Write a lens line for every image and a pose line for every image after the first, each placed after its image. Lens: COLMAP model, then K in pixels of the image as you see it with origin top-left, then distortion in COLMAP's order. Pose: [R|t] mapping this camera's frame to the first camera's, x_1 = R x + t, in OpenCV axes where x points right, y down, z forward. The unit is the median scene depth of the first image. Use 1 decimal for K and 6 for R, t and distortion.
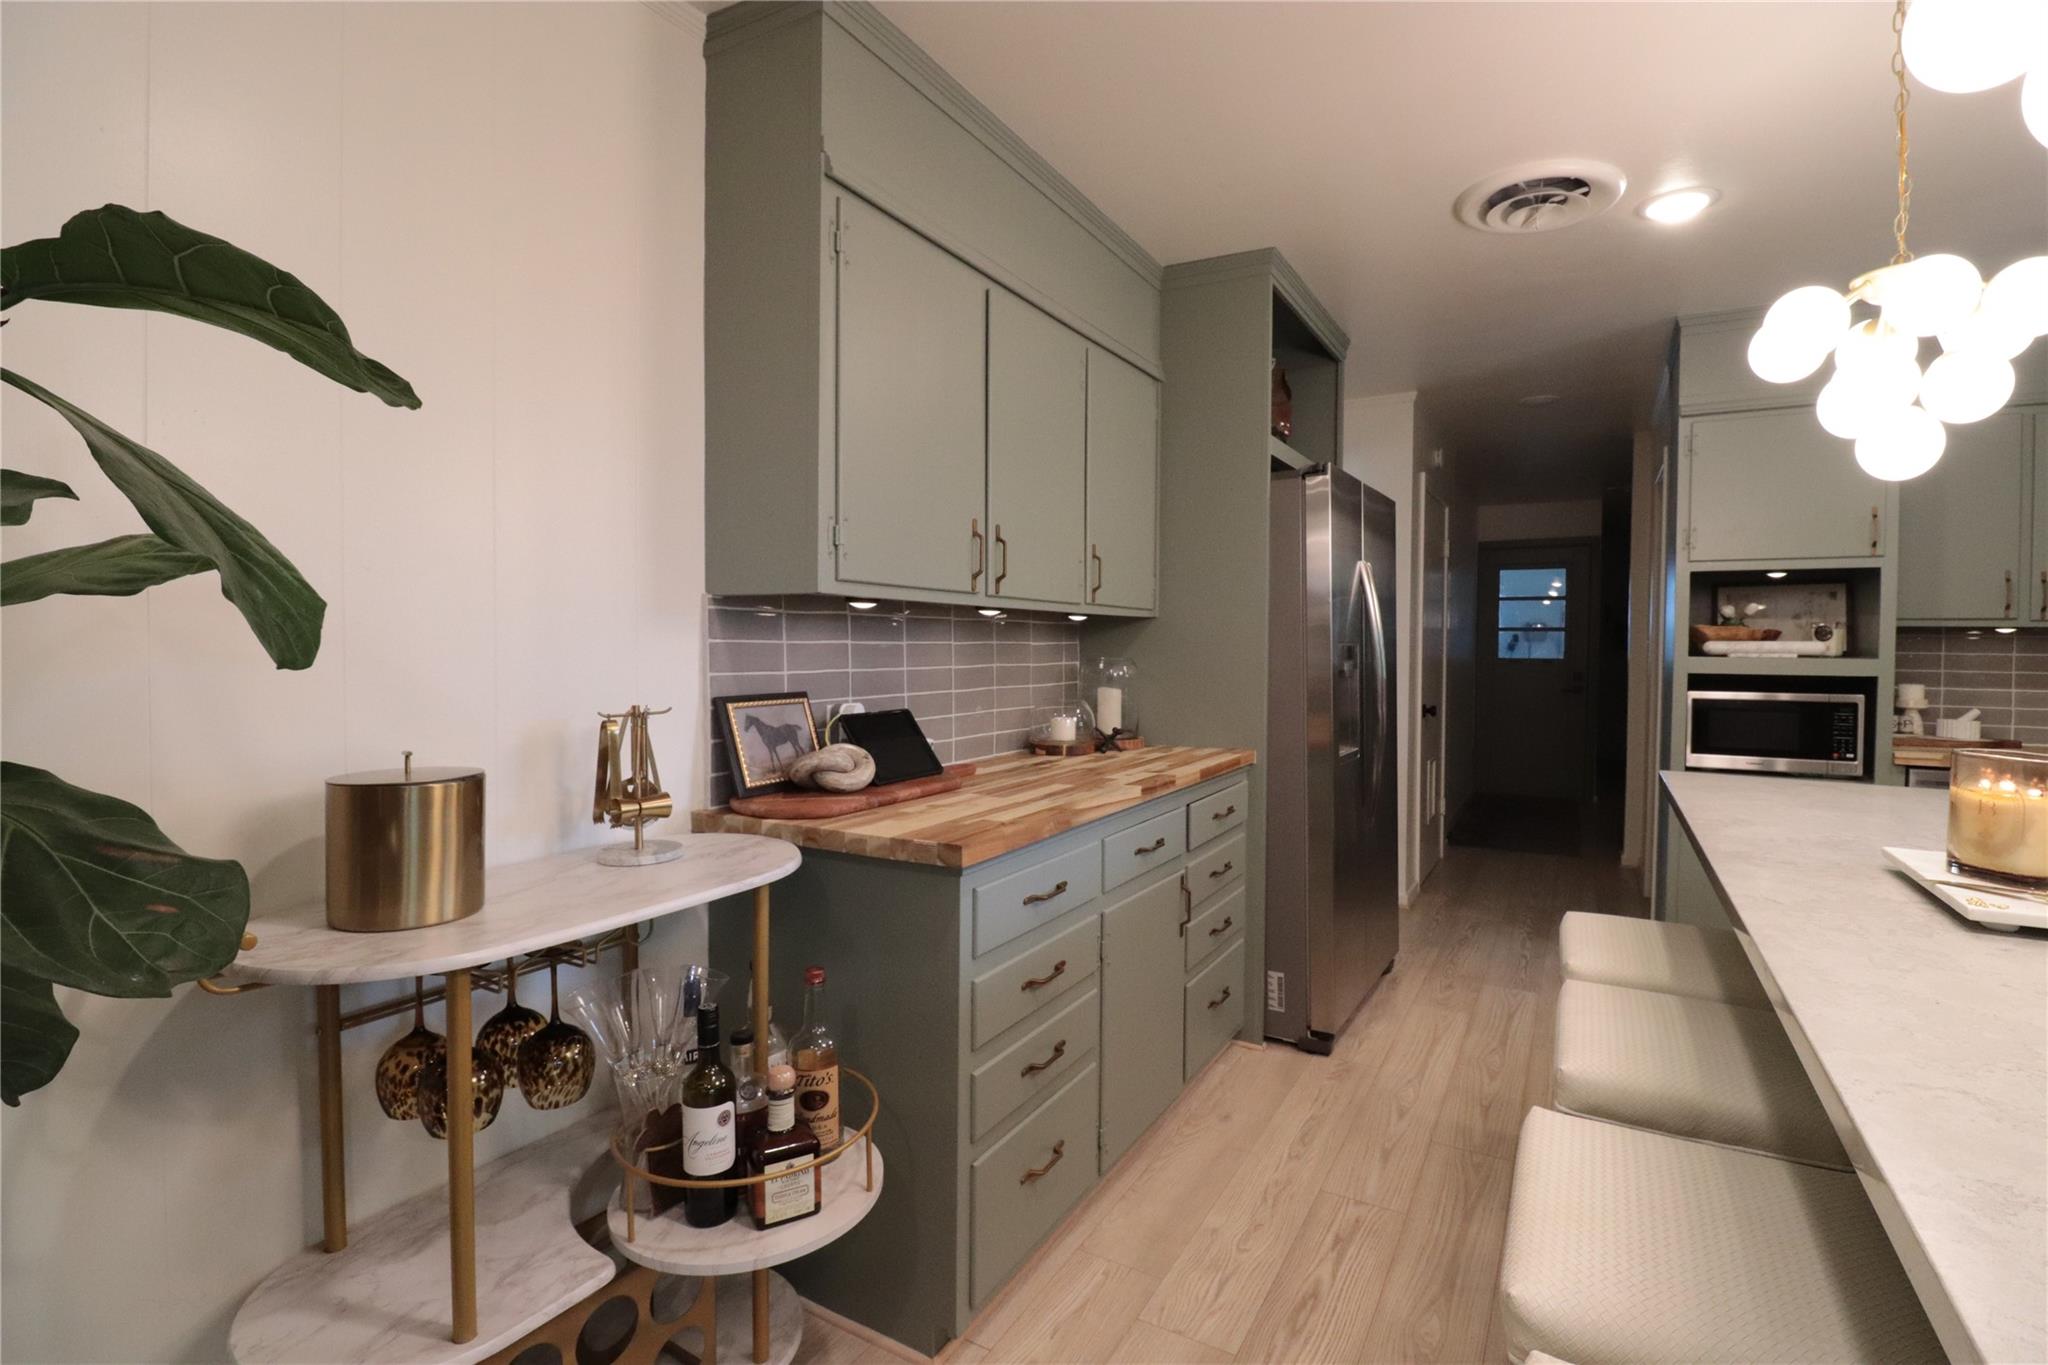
lens RADIAL K [[948.4, 0, 1060.2], [0, 948.4, 666.9], [0, 0, 1]] dist [0.003262, -0.015202]
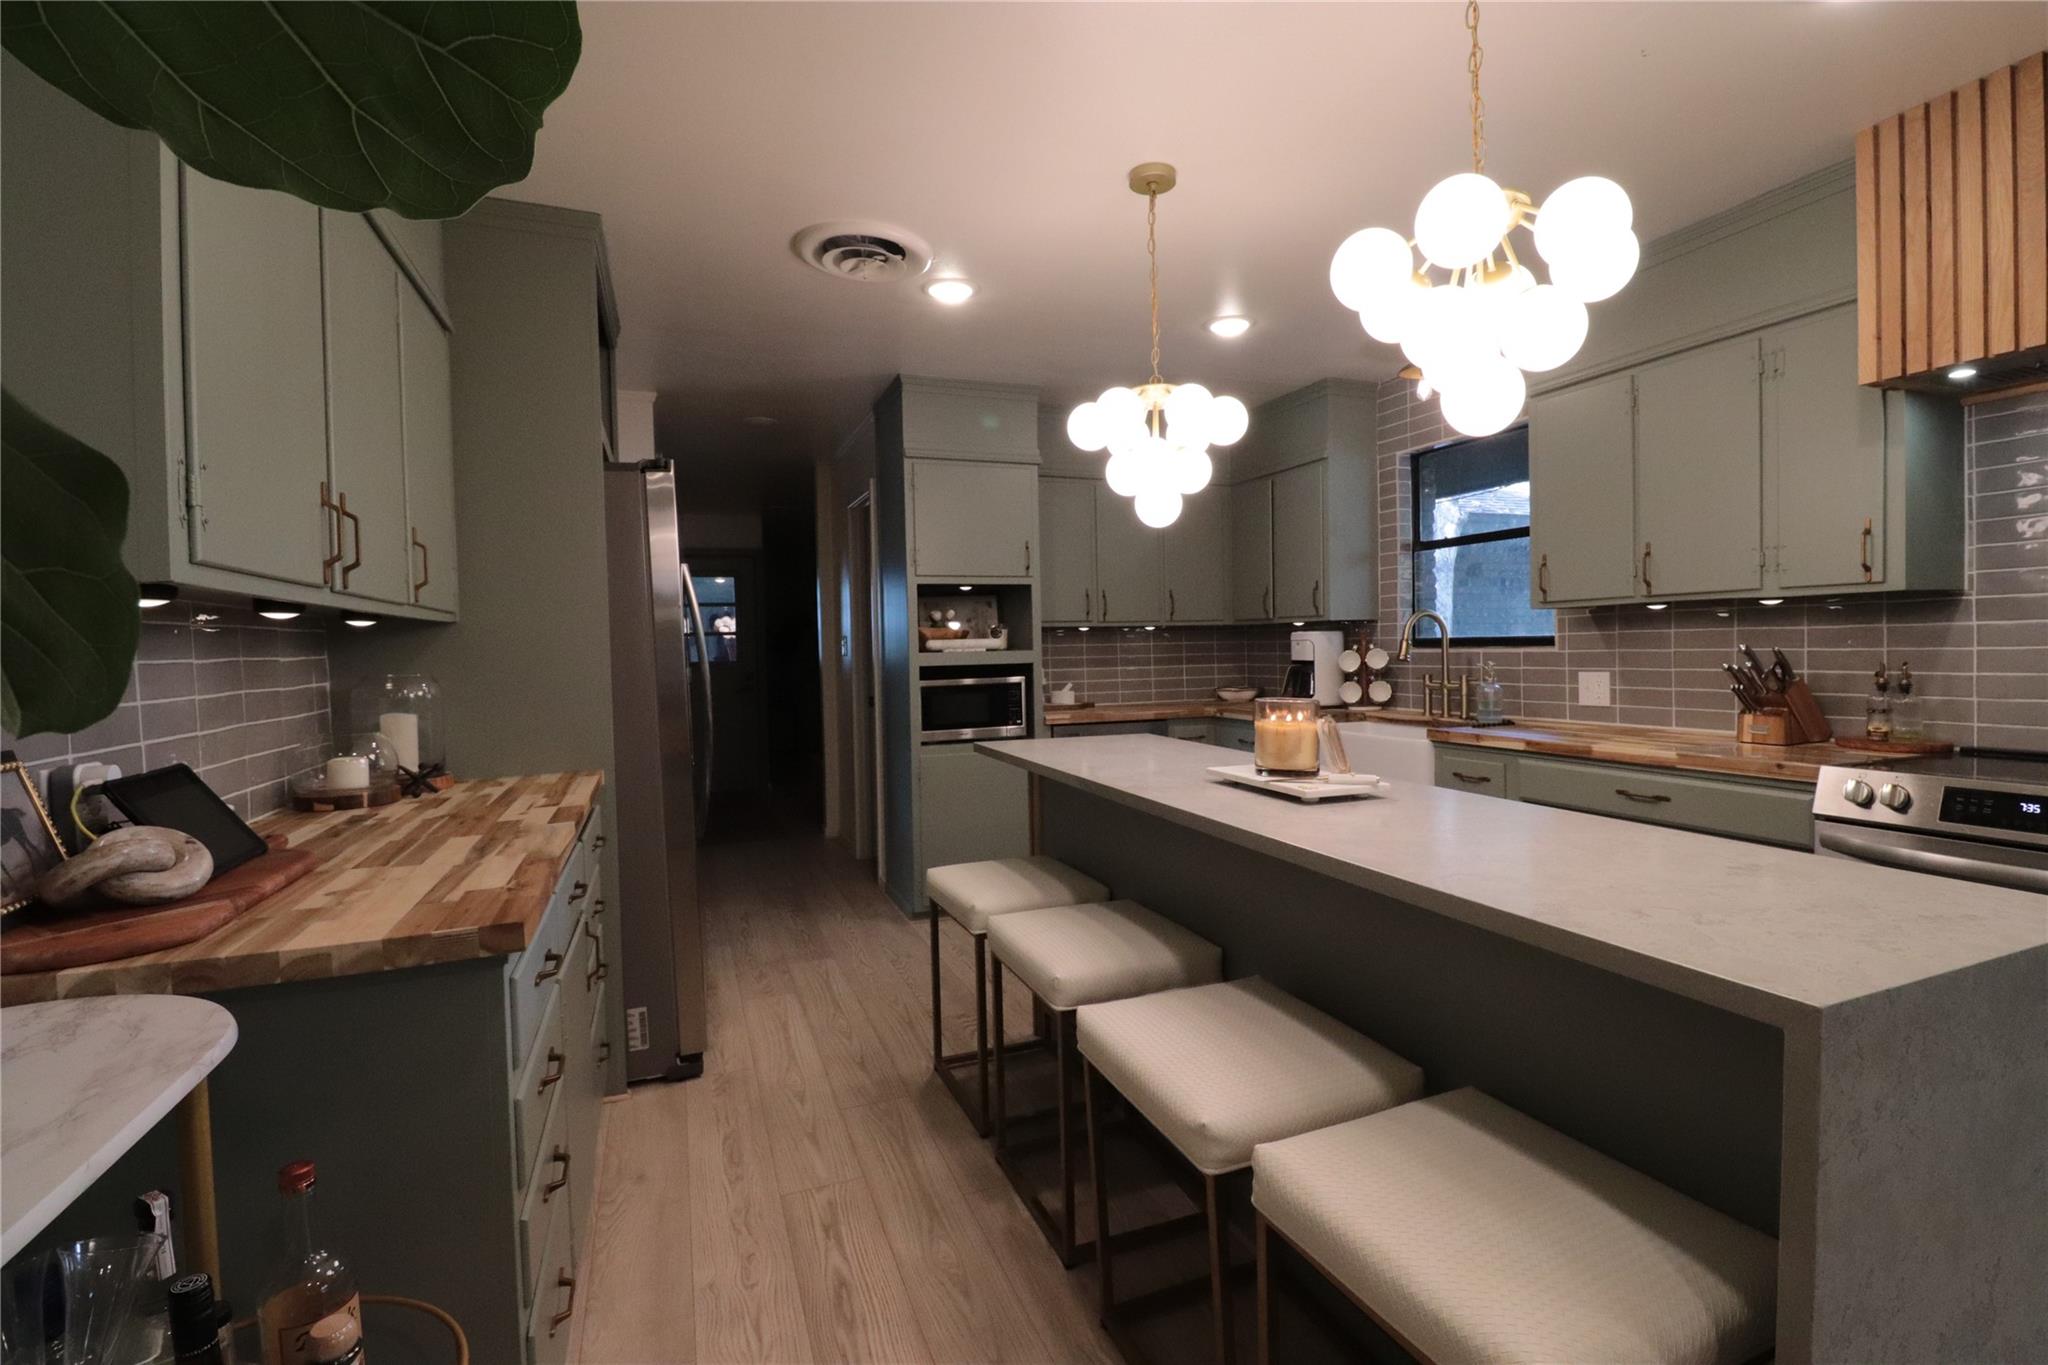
lens RADIAL K [[948.4, 0, 1060.2], [0, 948.4, 666.9], [0, 0, 1]] dist [0.003262, -0.015202]
pose [[0.624969, -0.039865, 0.779631, -0.245260], [0.044838, 0.998880, 0.015133, -0.003990], [-0.779361, 0.025500, 0.626056, 0.110872]]
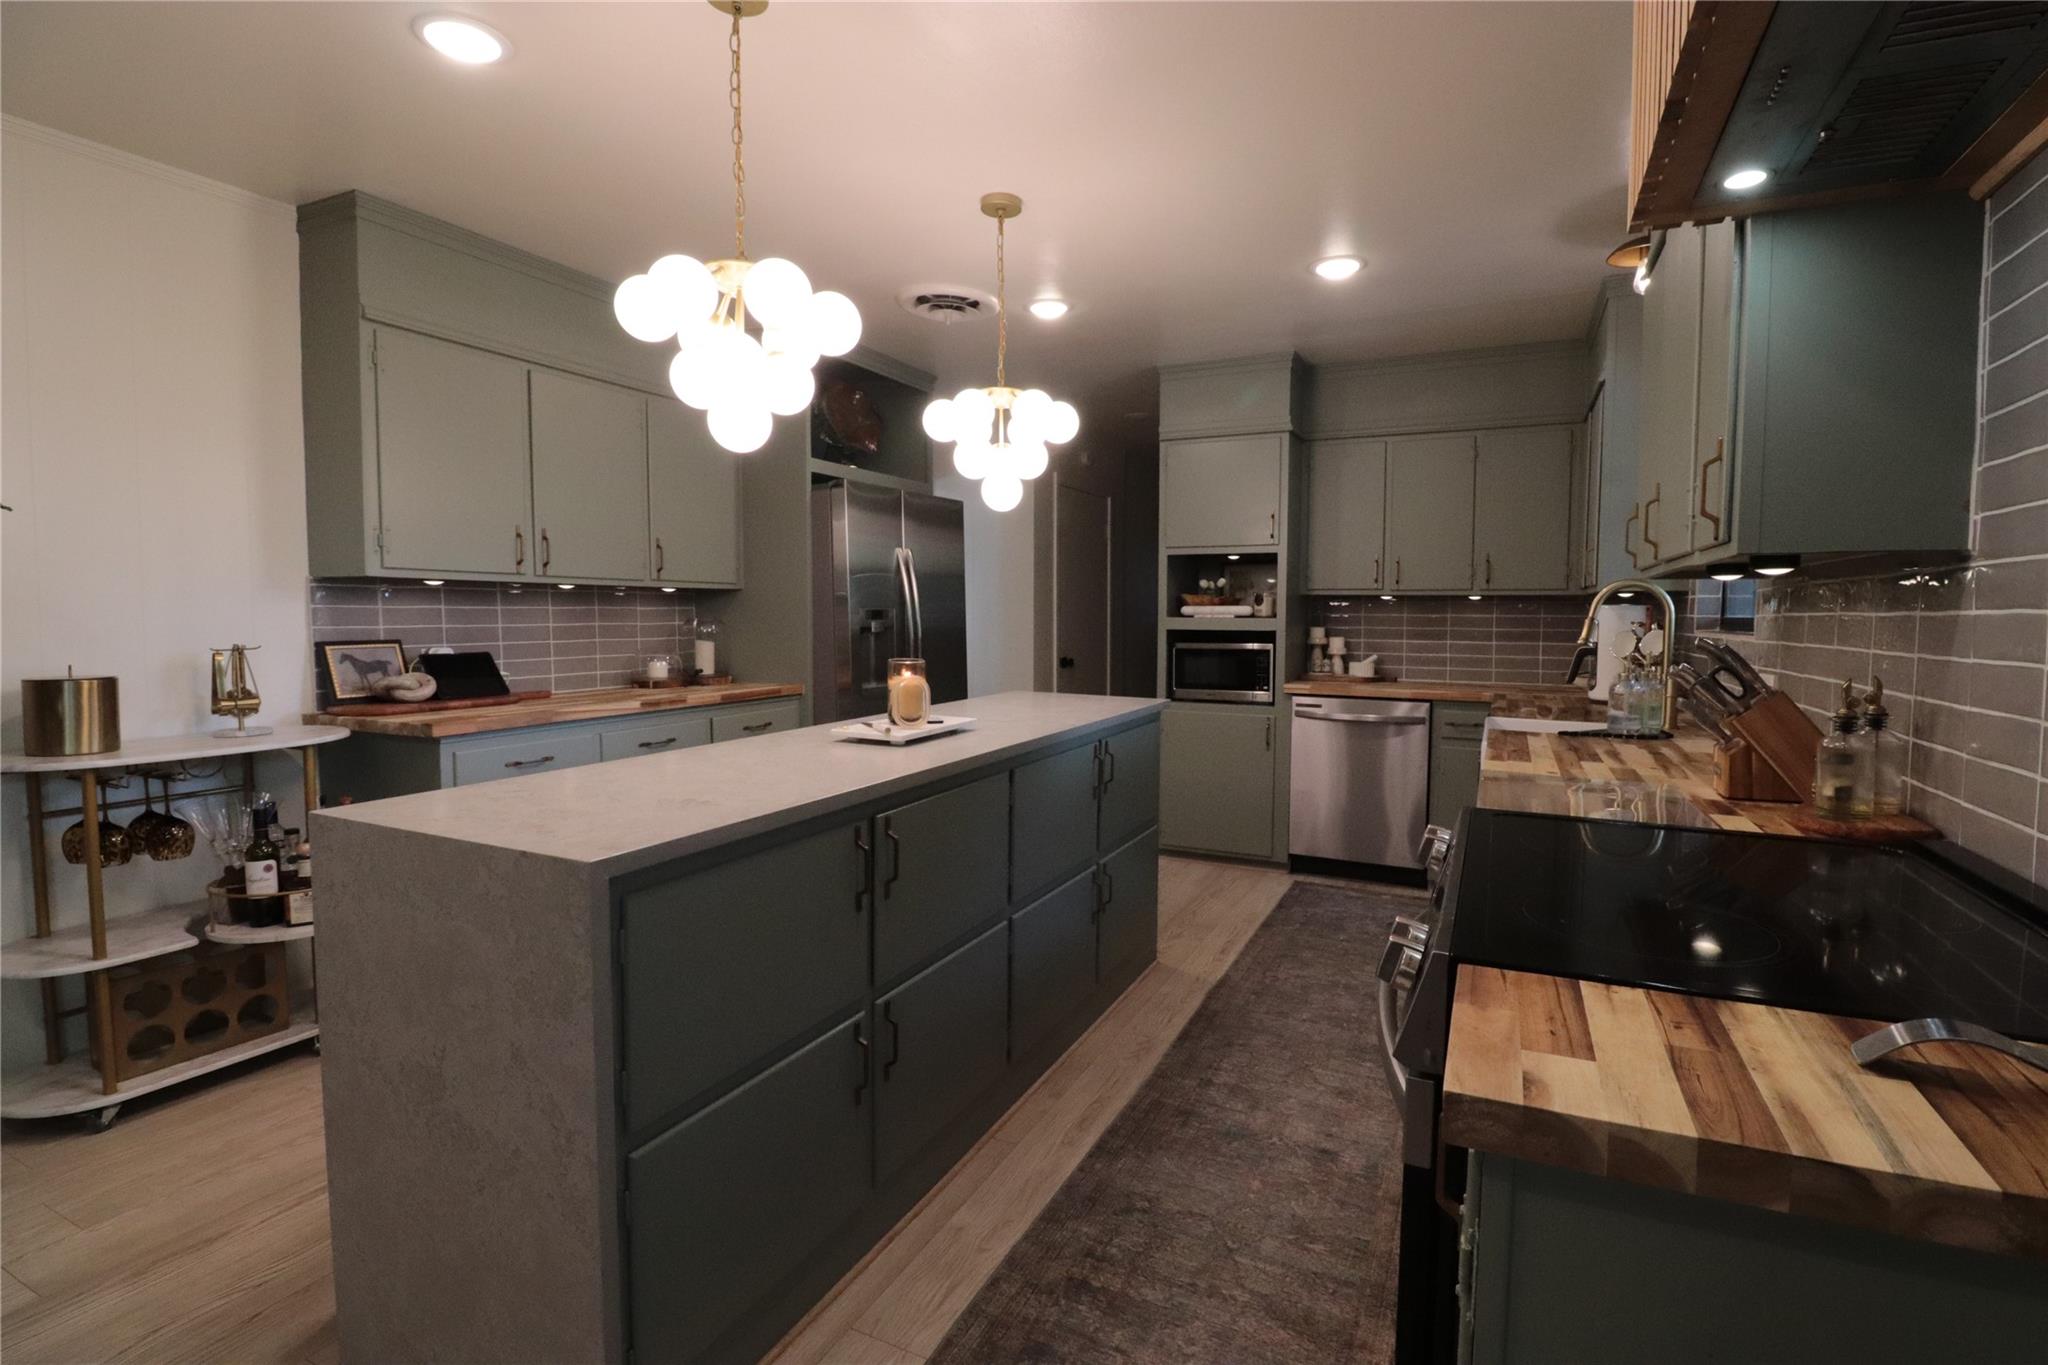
lens RADIAL K [[948.4, 0, 1060.2], [0, 948.4, 666.9], [0, 0, 1]] dist [0.003262, -0.015202]
pose [[0.996808, -0.006457, 0.079581, 0.528275], [0.003683, 0.999382, 0.034957, 0.016388], [-0.079757, -0.034552, 0.996215, -0.472167]]
